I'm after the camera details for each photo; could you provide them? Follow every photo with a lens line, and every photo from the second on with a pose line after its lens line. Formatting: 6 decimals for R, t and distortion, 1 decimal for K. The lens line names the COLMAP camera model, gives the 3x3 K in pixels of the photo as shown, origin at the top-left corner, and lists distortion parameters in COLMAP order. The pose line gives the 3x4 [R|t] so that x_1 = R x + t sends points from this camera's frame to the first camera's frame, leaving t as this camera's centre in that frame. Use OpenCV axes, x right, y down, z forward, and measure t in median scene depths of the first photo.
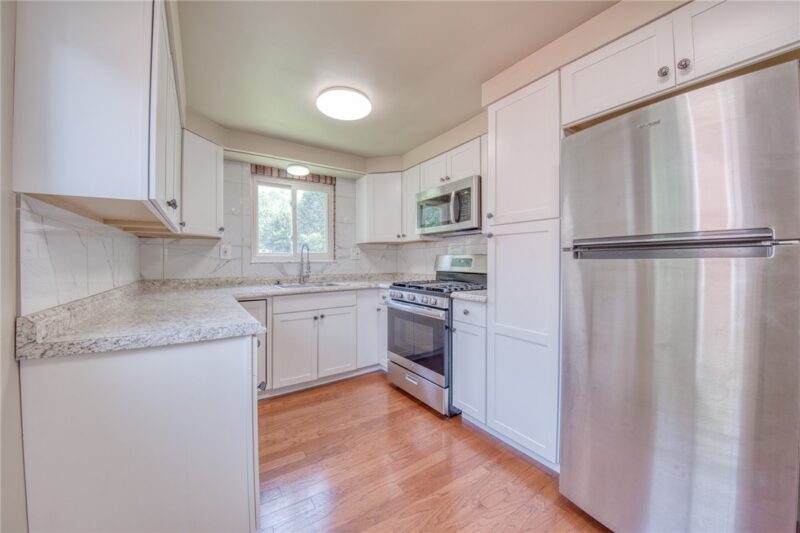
lens RADIAL K [[294.8, 0, 397.4], [0, 294.8, 262.0], [0, 0, 1]] dist [-0.008860, -0.000180]
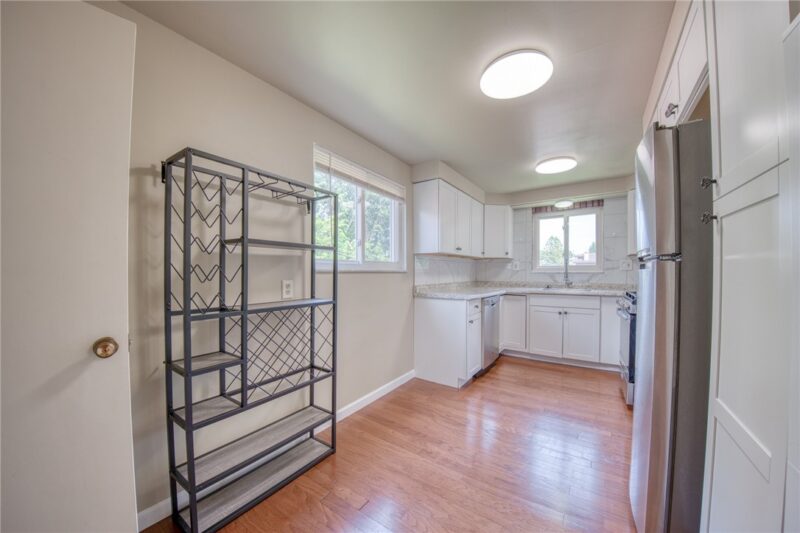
lens RADIAL K [[286.7, 0, 402.6], [0, 286.7, 270.5], [0, 0, 1]] dist [-0.000513, -0.000049]
pose [[0.375449, -0.000918, -0.926843, 0.698469], [-0.005116, 0.999982, -0.003062, -0.000969], [0.926829, 0.005891, 0.375438, -0.194750]]
